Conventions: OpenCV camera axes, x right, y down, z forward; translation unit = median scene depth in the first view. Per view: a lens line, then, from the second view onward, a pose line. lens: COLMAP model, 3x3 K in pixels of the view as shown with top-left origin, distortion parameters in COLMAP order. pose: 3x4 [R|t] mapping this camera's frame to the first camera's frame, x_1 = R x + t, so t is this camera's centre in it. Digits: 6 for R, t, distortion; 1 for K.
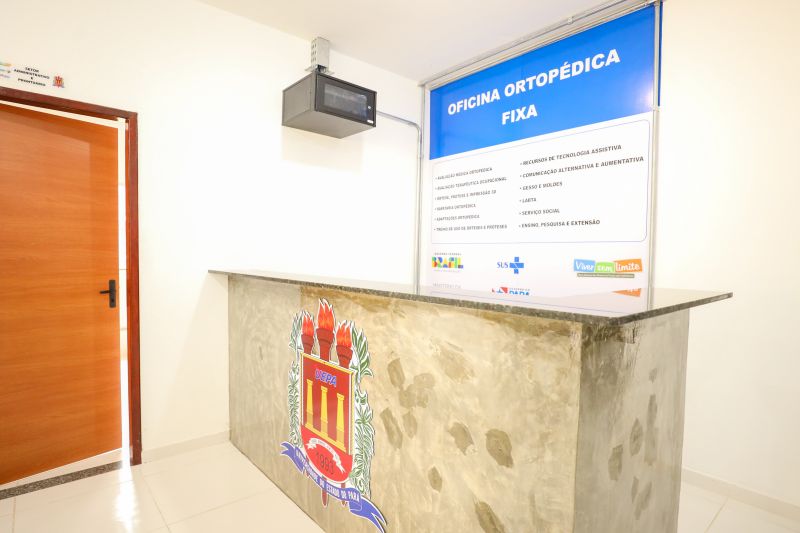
lens RADIAL K [[433.1, 0, 399.7], [0, 433.1, 272.5], [0, 0, 1]] dist [-0.045539, 0.013447]
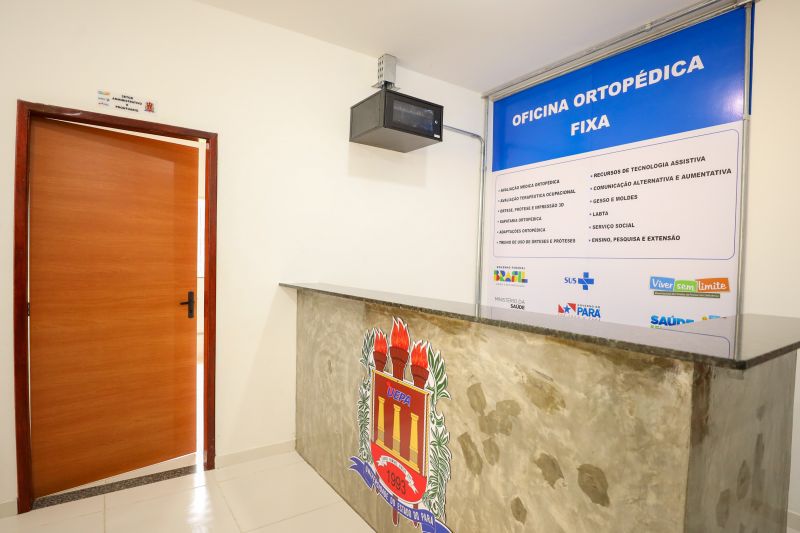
lens RADIAL K [[433.1, 0, 399.9], [0, 433.1, 272.9], [0, 0, 1]] dist [-0.045539, 0.013447]
pose [[0.993917, 0.010989, -0.109586, -0.054398], [-0.012555, 0.999829, -0.013610, -0.024887], [0.109418, 0.014903, 0.993884, 0.001704]]
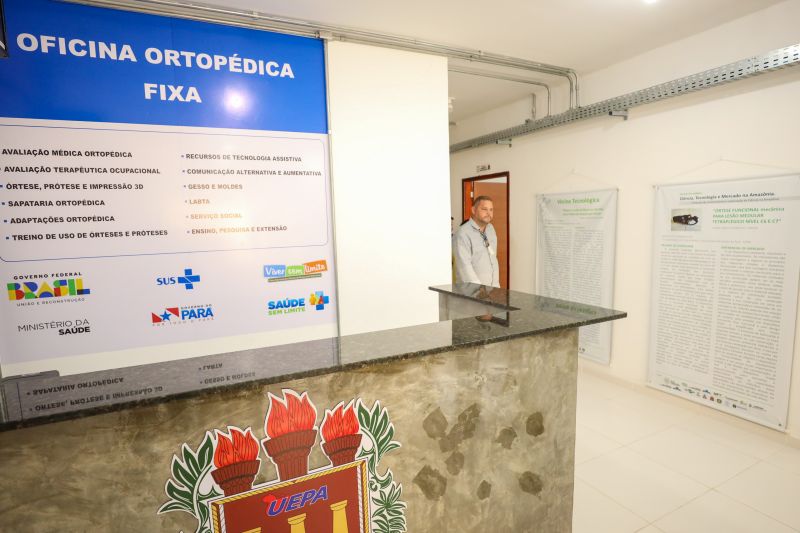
lens RADIAL K [[433.1, 0, 400.0], [0, 433.1, 273.2], [0, 0, 1]] dist [-0.045539, 0.013447]
pose [[0.248399, -0.137899, 0.958792, -0.618568], [0.071182, 0.989737, 0.123908, -0.149650], [-0.966039, 0.037470, 0.255666, 0.579759]]
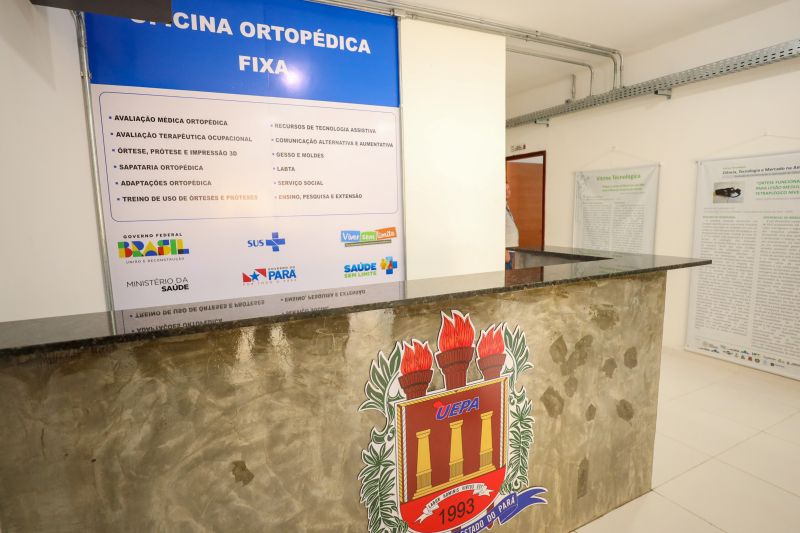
lens RADIAL K [[433.1, 0, 400.1], [0, 433.1, 273.2], [0, 0, 1]] dist [-0.045539, 0.013447]
pose [[0.243849, -0.161847, 0.956213, -0.775462], [0.067026, 0.986431, 0.149869, -0.101903], [-0.967494, 0.027546, 0.251388, 0.780369]]
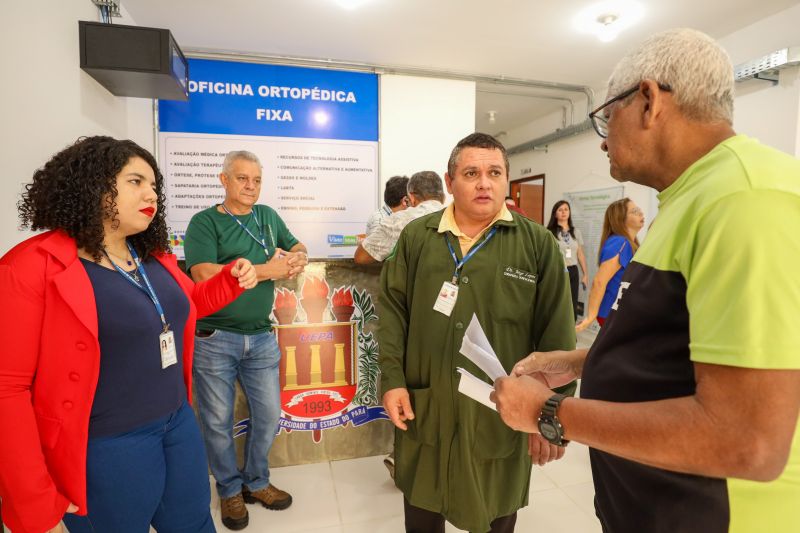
lens RADIAL K [[433.1, 0, 400.2], [0, 433.1, 270.8], [0, 0, 1]] dist [-0.045539, 0.013447]
pose [[0.445261, -0.094666, 0.890383, -0.984356], [0.039993, 0.995506, 0.085843, -0.032959], [-0.894507, -0.002613, 0.447046, 0.212162]]
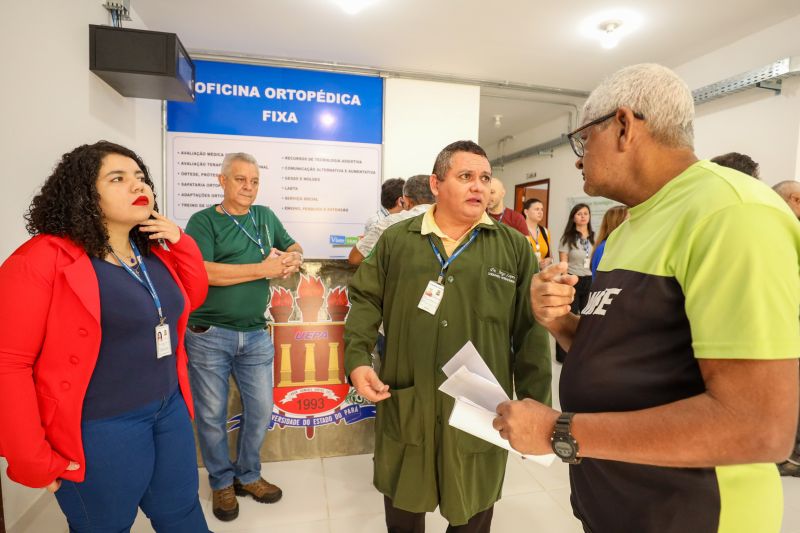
lens RADIAL K [[433.1, 0, 400.3], [0, 433.1, 270.5], [0, 0, 1]] dist [-0.045539, 0.013447]
pose [[0.465882, -0.081479, 0.881087, -0.983896], [0.020555, 0.996479, 0.081281, -0.034227], [-0.884608, -0.019756, 0.465917, 0.170774]]
